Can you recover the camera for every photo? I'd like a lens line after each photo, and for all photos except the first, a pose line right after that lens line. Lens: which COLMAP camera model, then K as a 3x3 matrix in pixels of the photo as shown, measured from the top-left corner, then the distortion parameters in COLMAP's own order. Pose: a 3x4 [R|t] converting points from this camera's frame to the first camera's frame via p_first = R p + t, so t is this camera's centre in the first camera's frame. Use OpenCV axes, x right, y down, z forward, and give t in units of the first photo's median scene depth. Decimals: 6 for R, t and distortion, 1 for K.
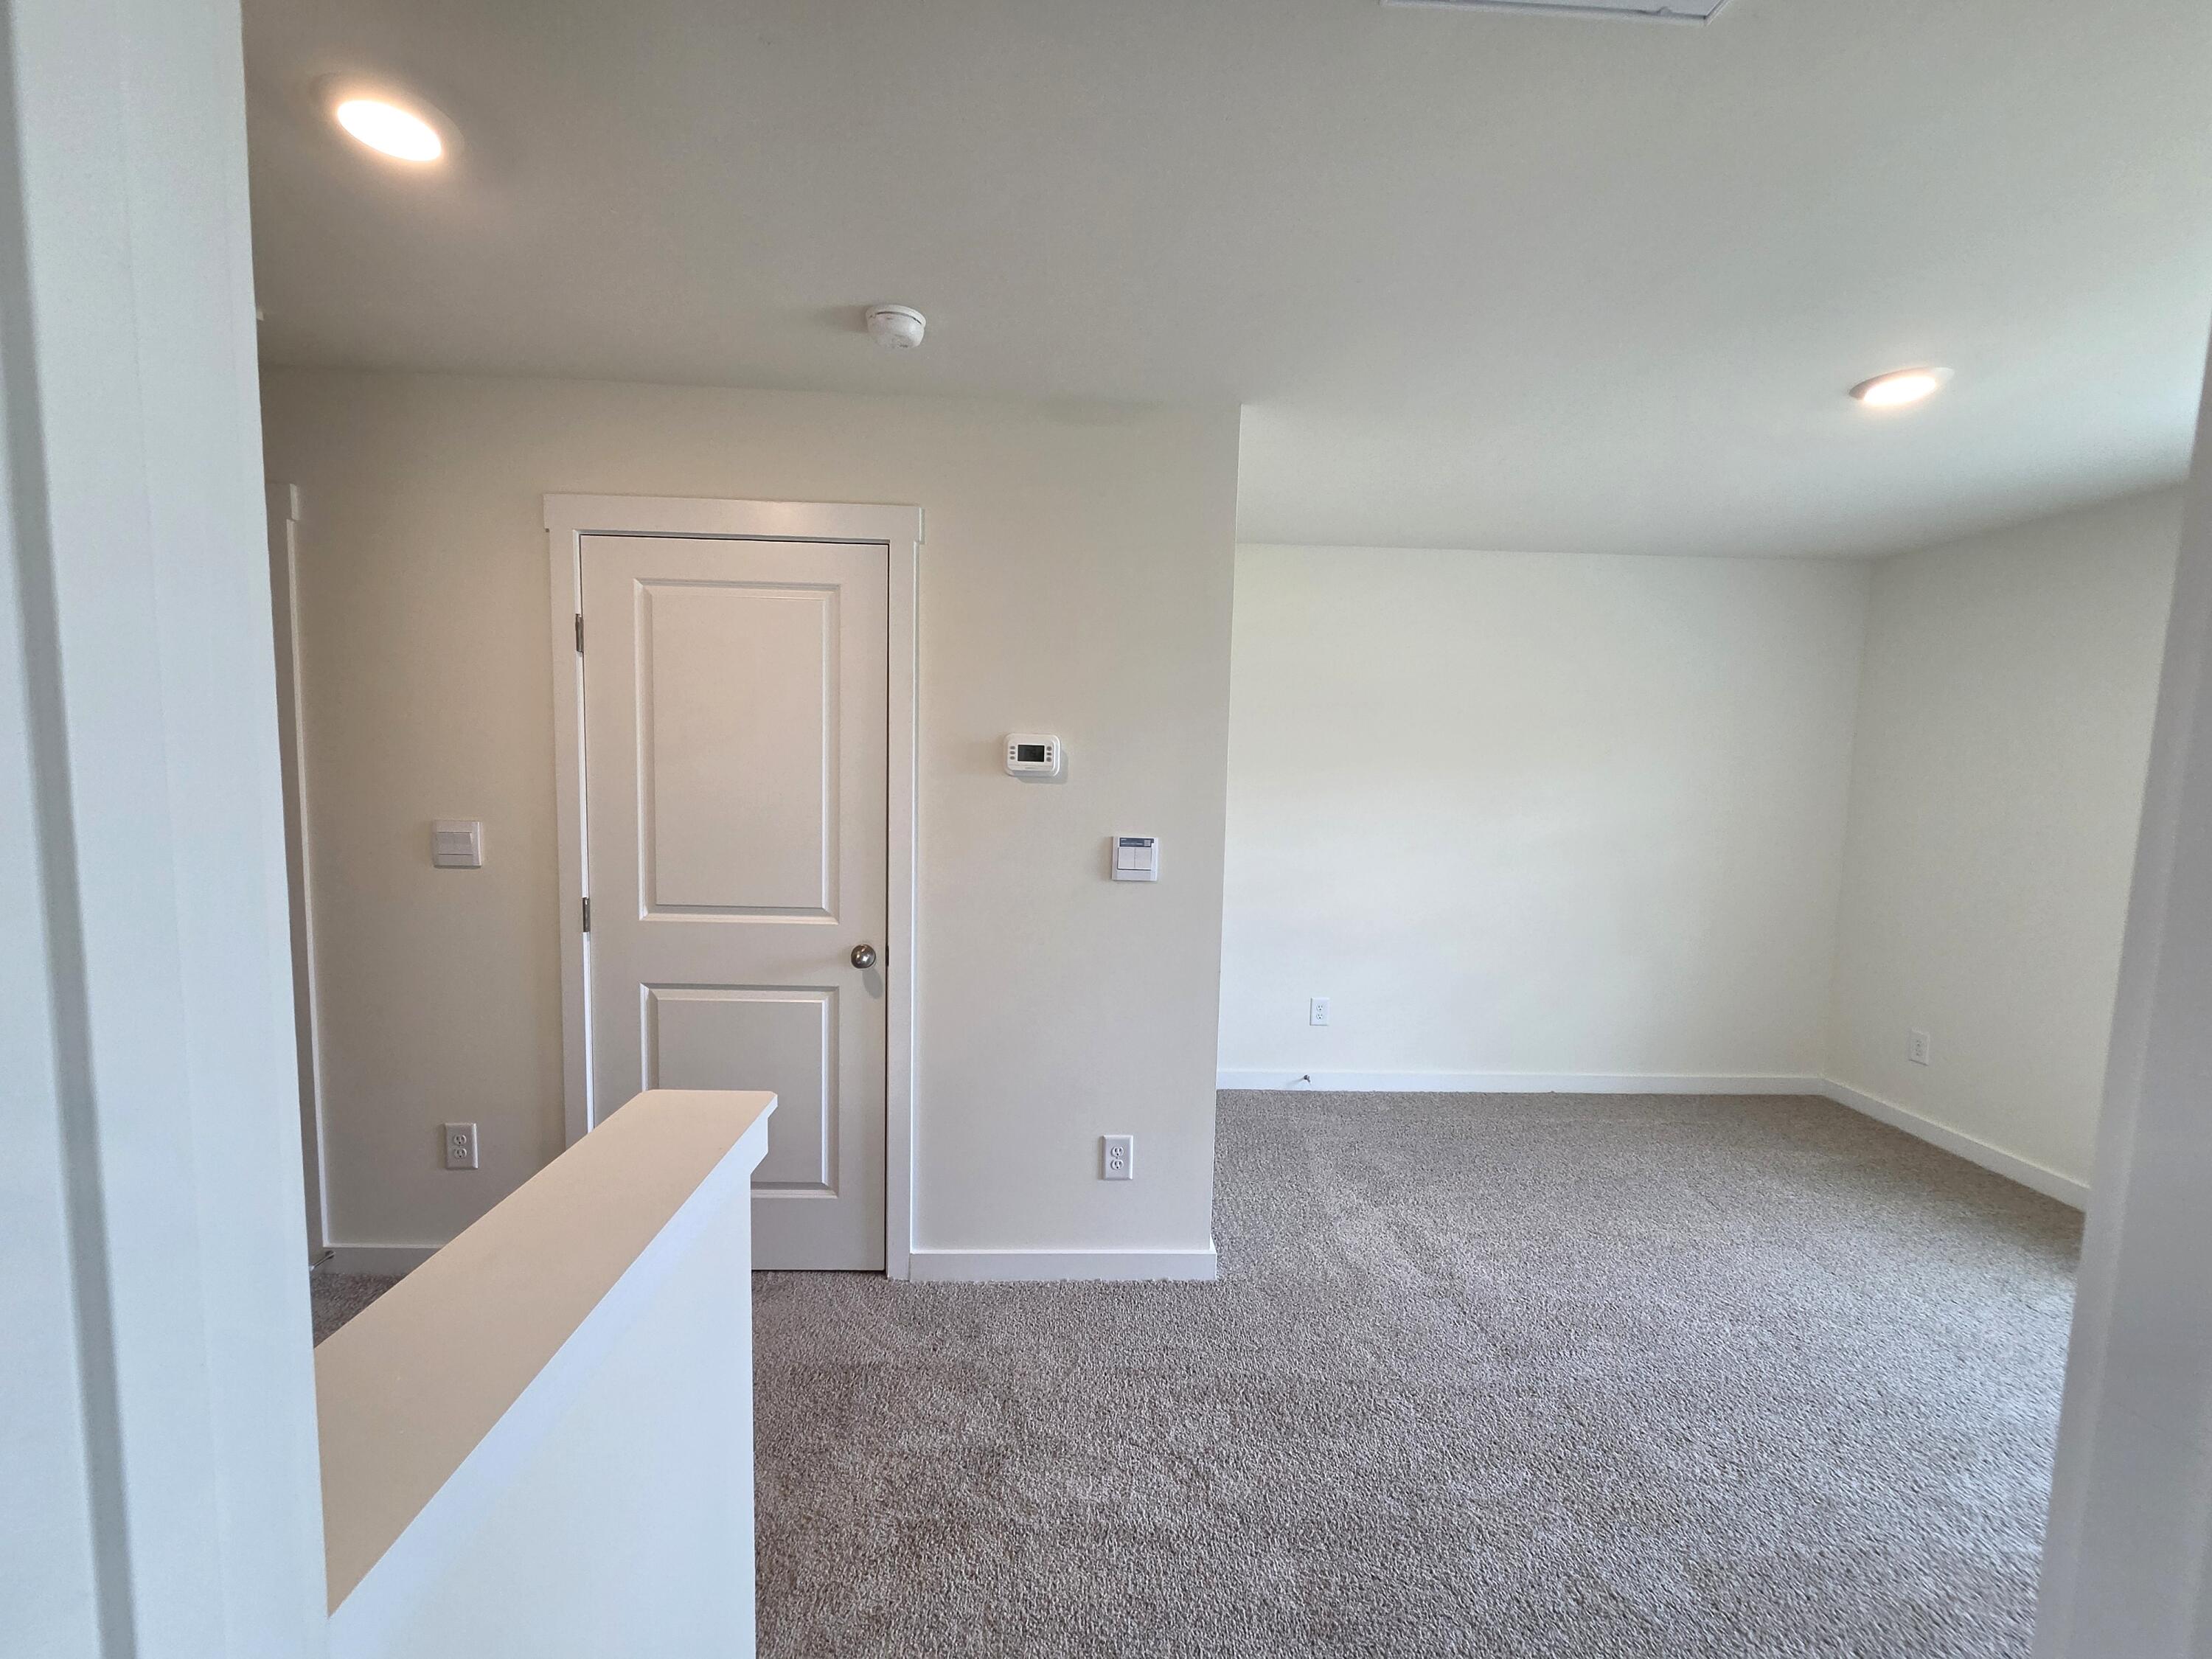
lens RADIAL K [[911.6, 0, 1094.6], [0, 911.6, 850.7], [0, 0, 1]] dist [0.036477, -0.000025]
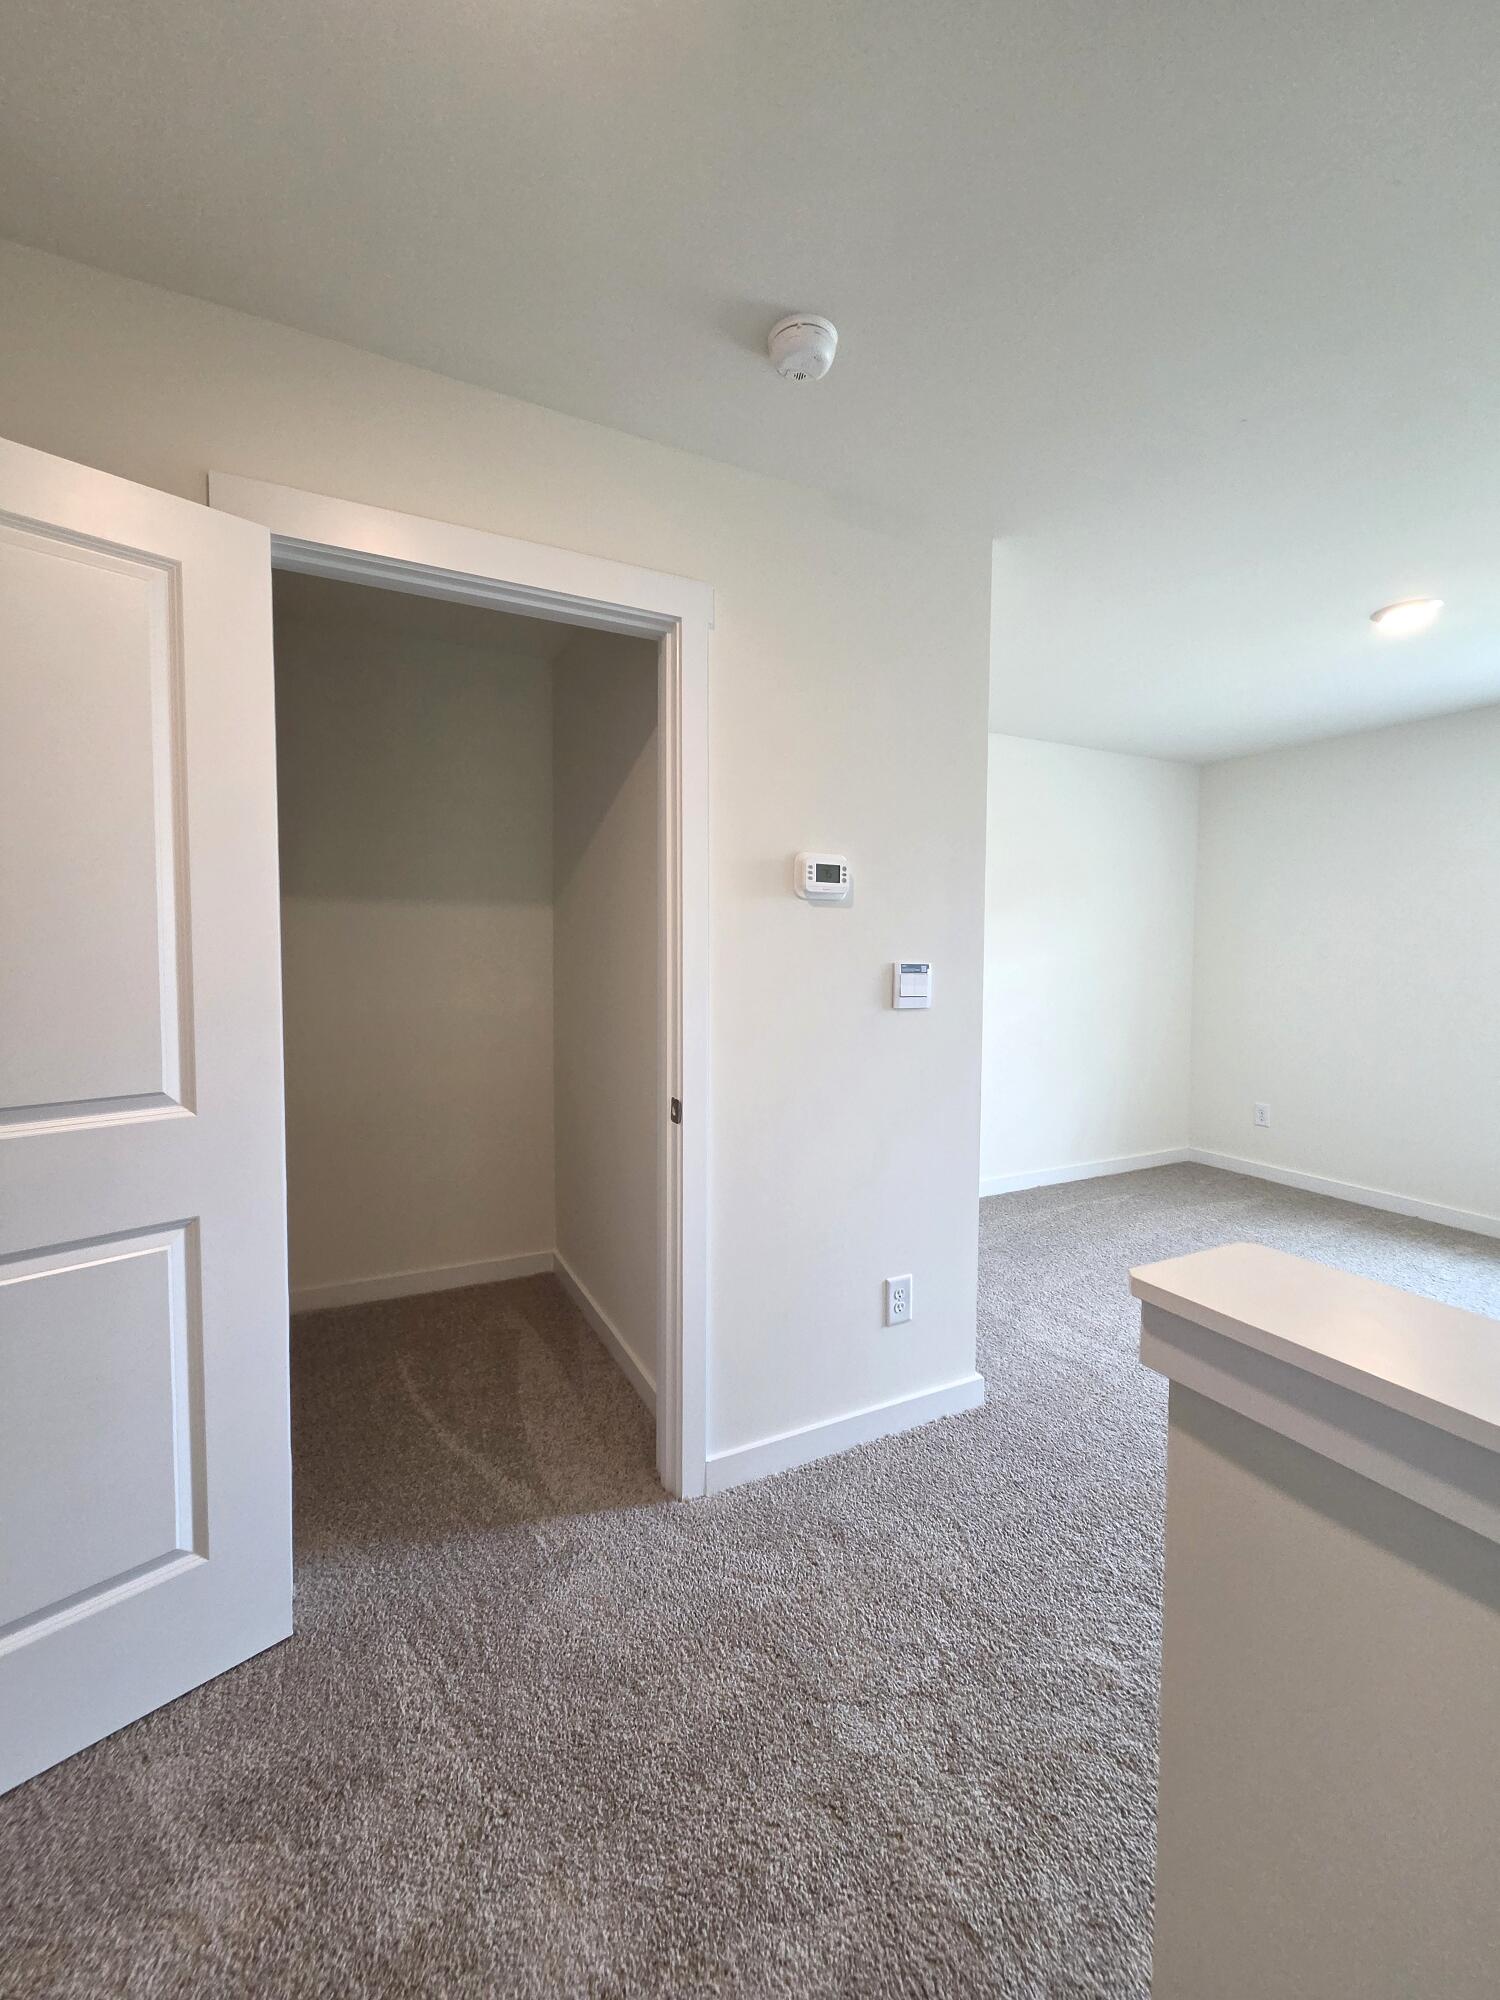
lens RADIAL K [[824.3, 0, 750.0], [0, 824.3, 1000.0], [0, 0, 1]] dist [0.036477, -0.000025]
pose [[0.902714, -0.041167, 0.428266, -0.488999], [0.055702, 0.998217, -0.021459, 0.033279], [-0.426619, 0.043227, 0.903398, 0.279323]]
